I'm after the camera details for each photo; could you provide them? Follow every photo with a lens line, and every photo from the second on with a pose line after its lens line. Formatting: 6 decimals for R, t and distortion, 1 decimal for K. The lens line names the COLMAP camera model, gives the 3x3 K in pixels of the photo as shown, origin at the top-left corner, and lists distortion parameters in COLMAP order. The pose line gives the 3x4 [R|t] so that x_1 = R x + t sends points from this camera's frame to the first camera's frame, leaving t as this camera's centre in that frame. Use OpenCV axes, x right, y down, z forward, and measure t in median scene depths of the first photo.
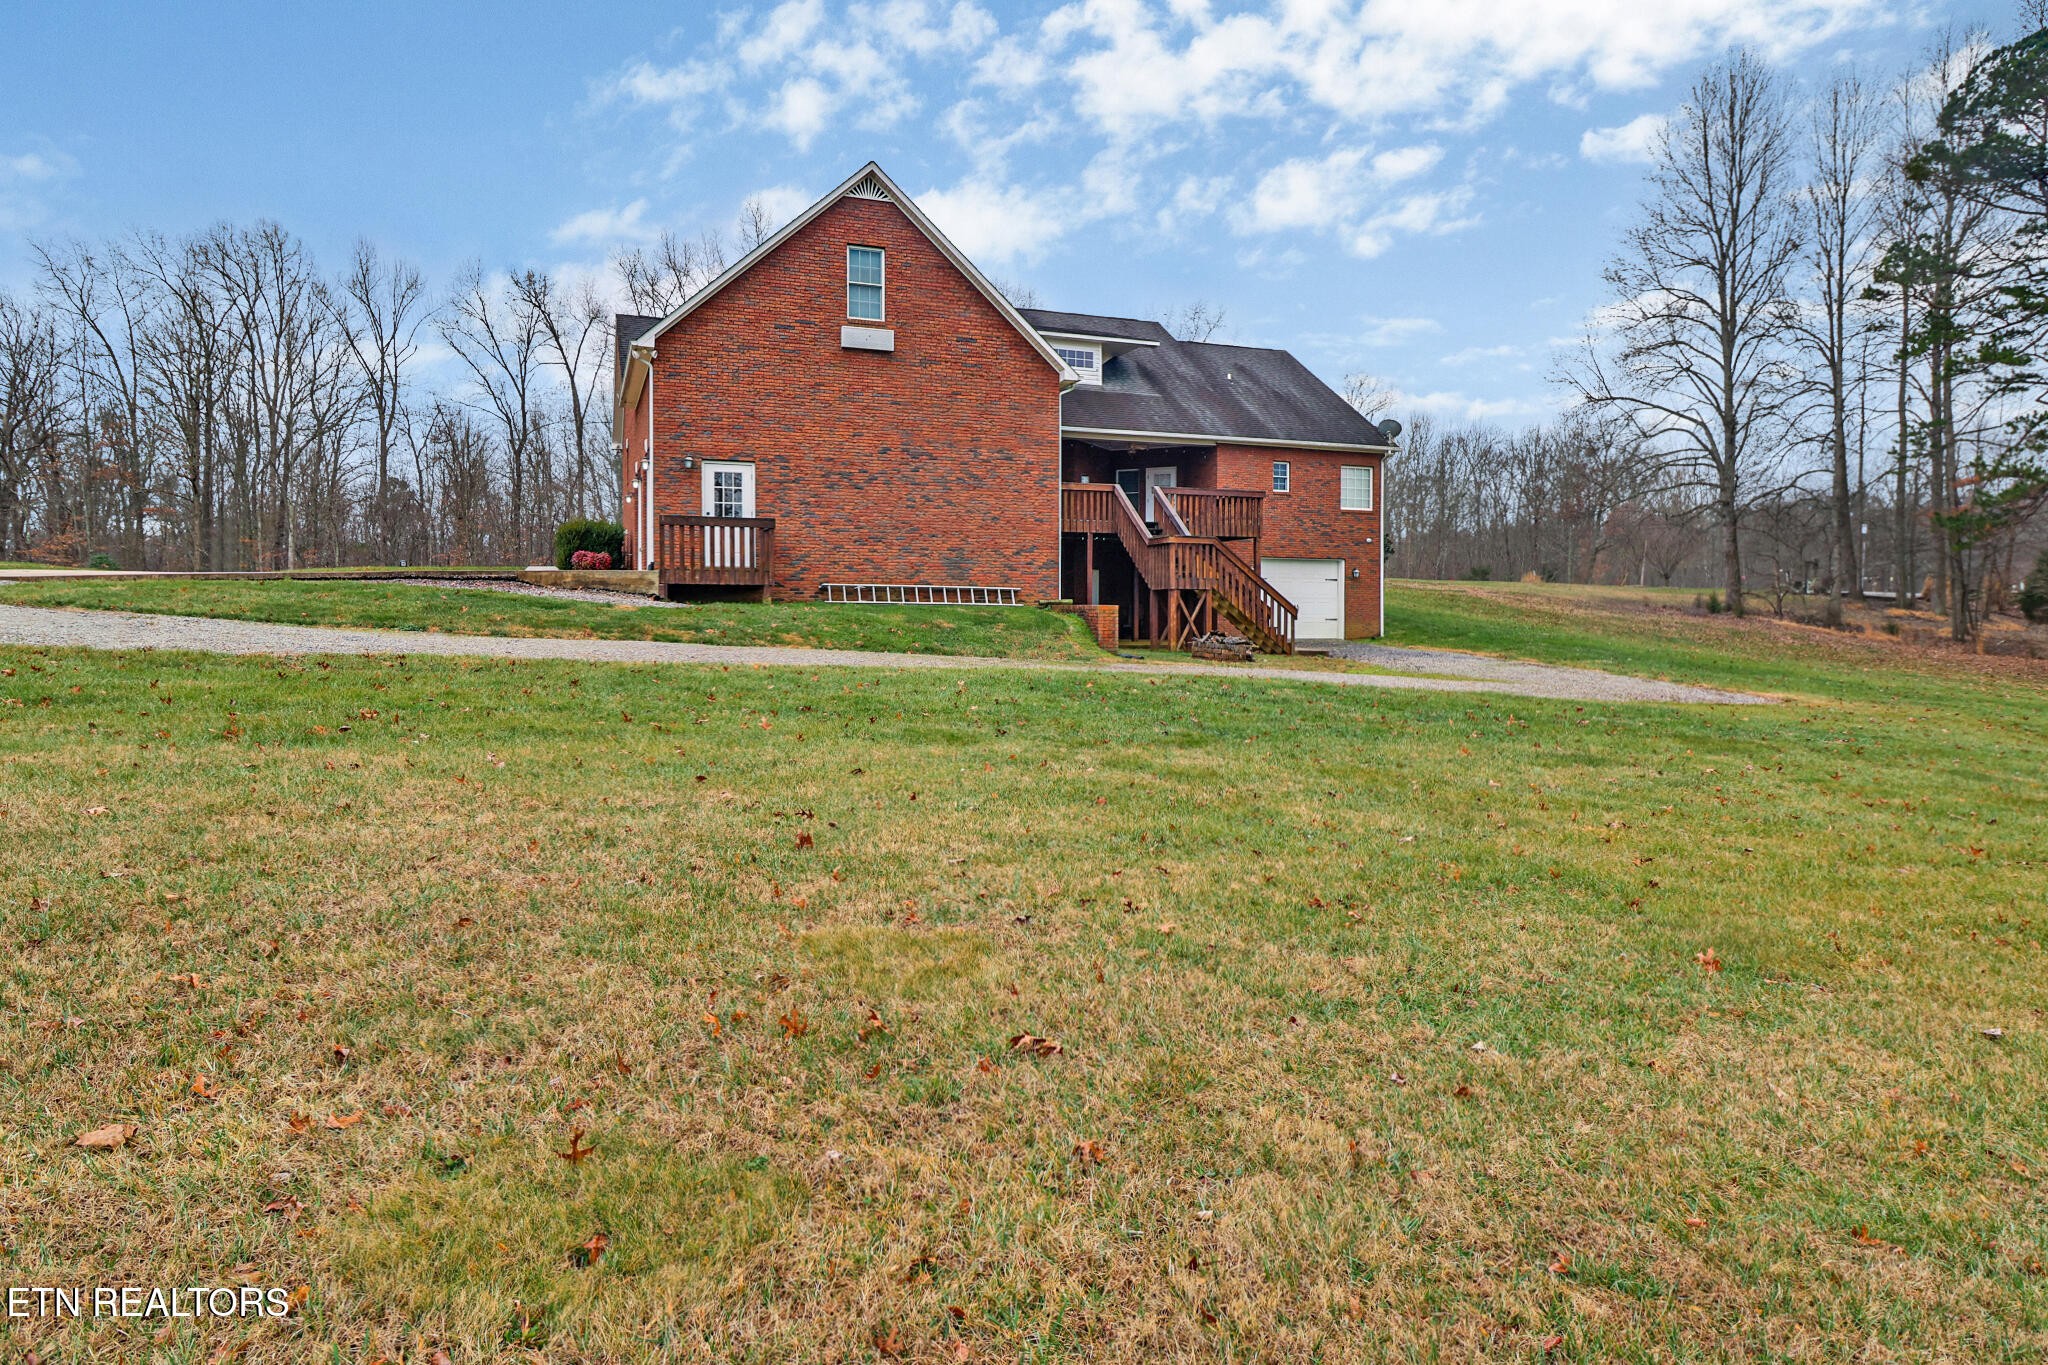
lens RADIAL K [[954.7, 0, 1028.7], [0, 954.7, 652.6], [0, 0, 1]] dist [0.011724, -0.016314]
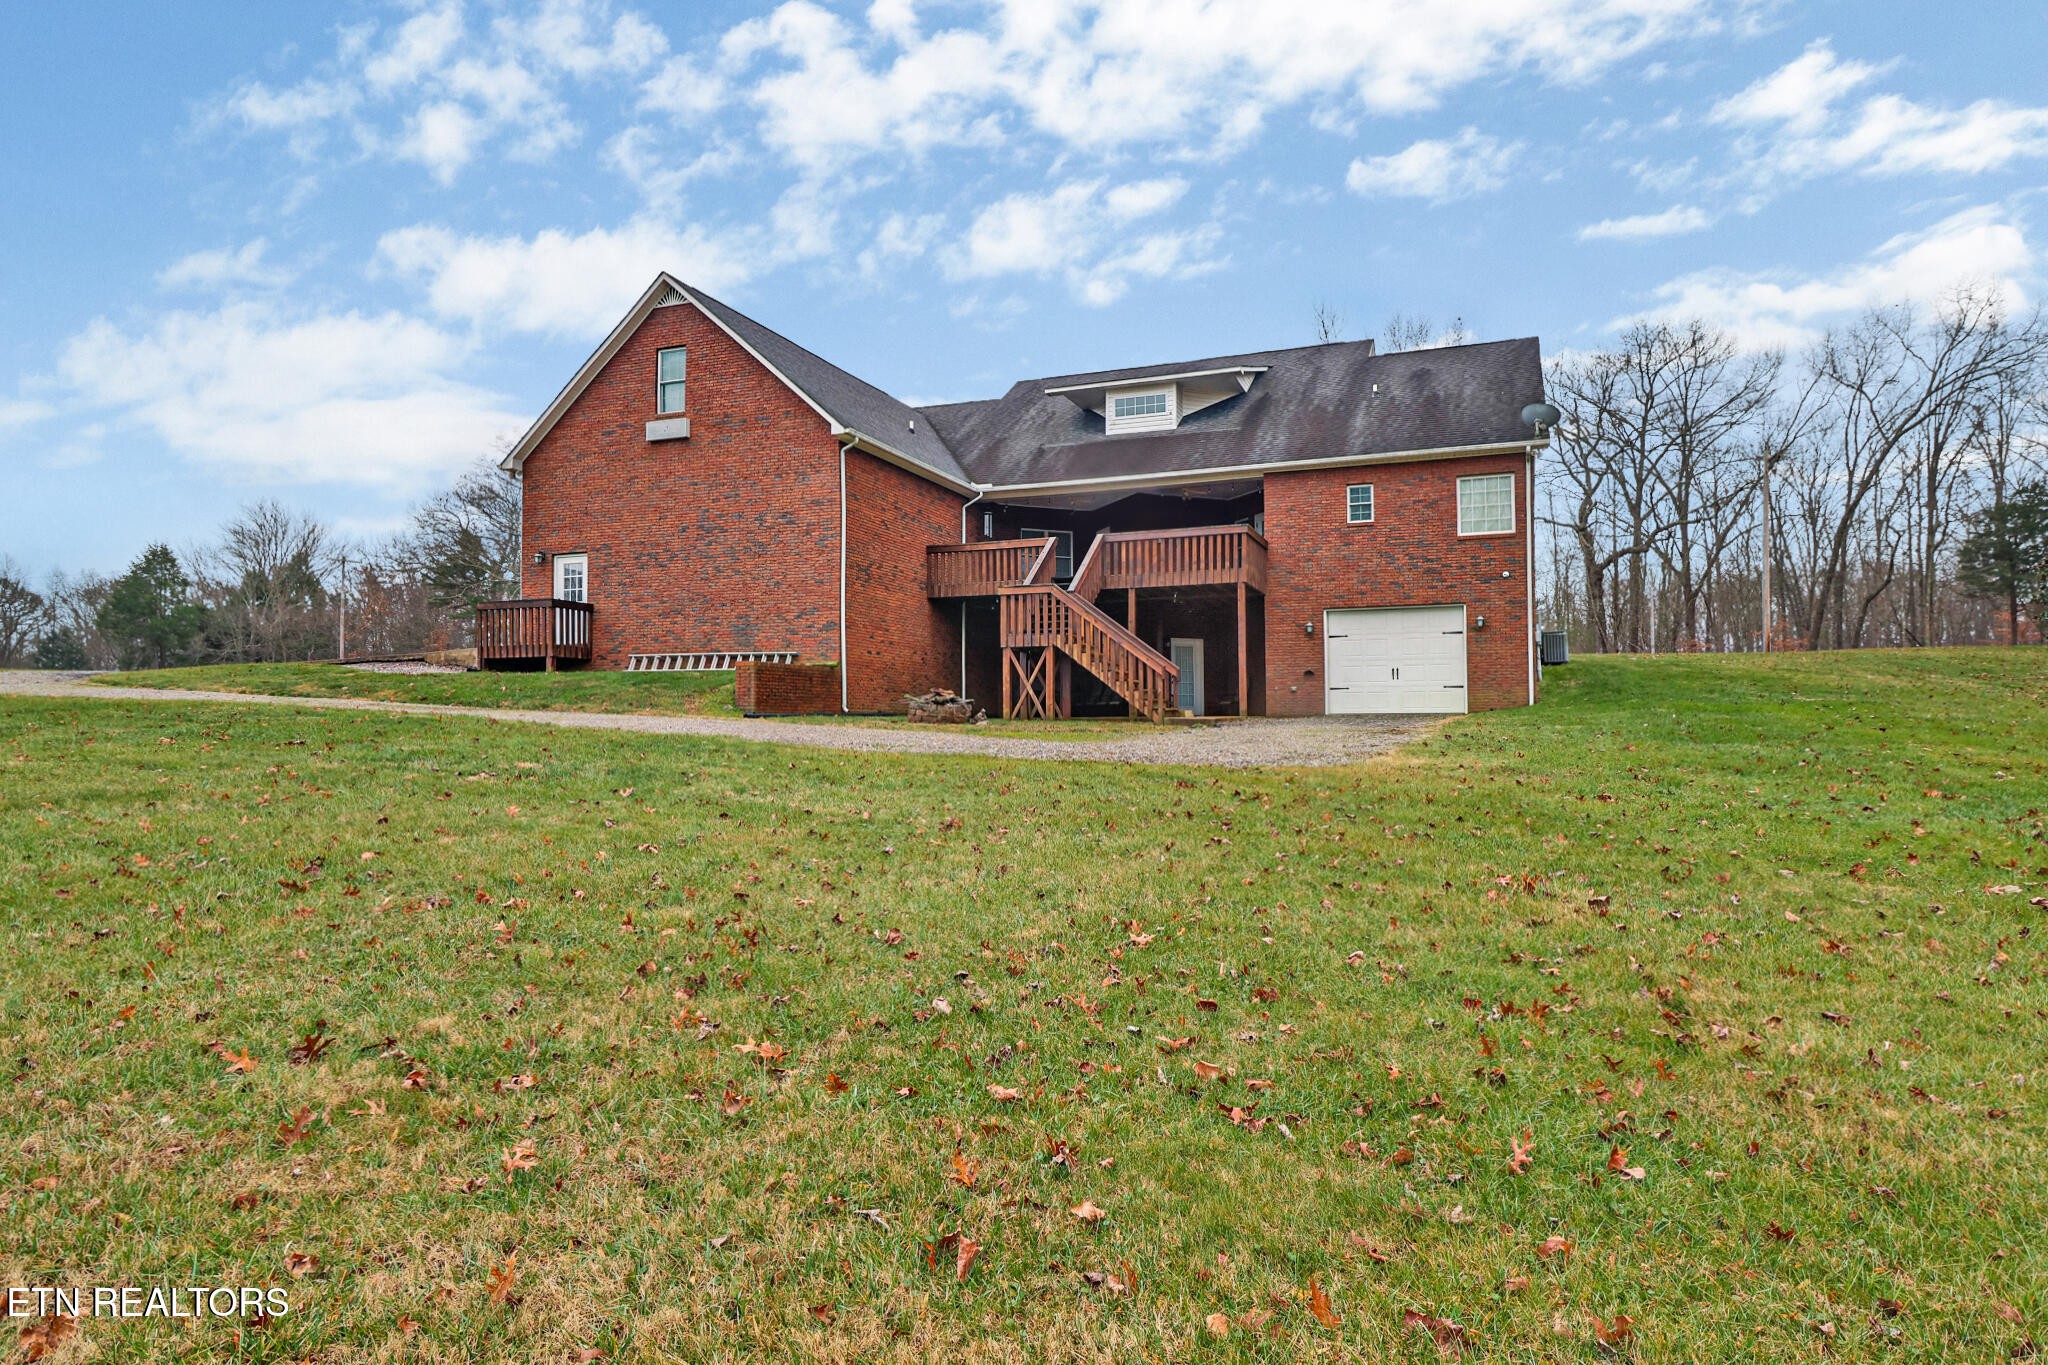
lens RADIAL K [[954.7, 0, 1028.7], [0, 954.7, 652.6], [0, 0, 1]] dist [0.011724, -0.016314]
pose [[0.818479, -0.042669, -0.572950, 0.770003], [-0.014959, 0.995318, -0.095494, 0.021572], [0.574342, 0.086731, 0.814008, 0.367375]]
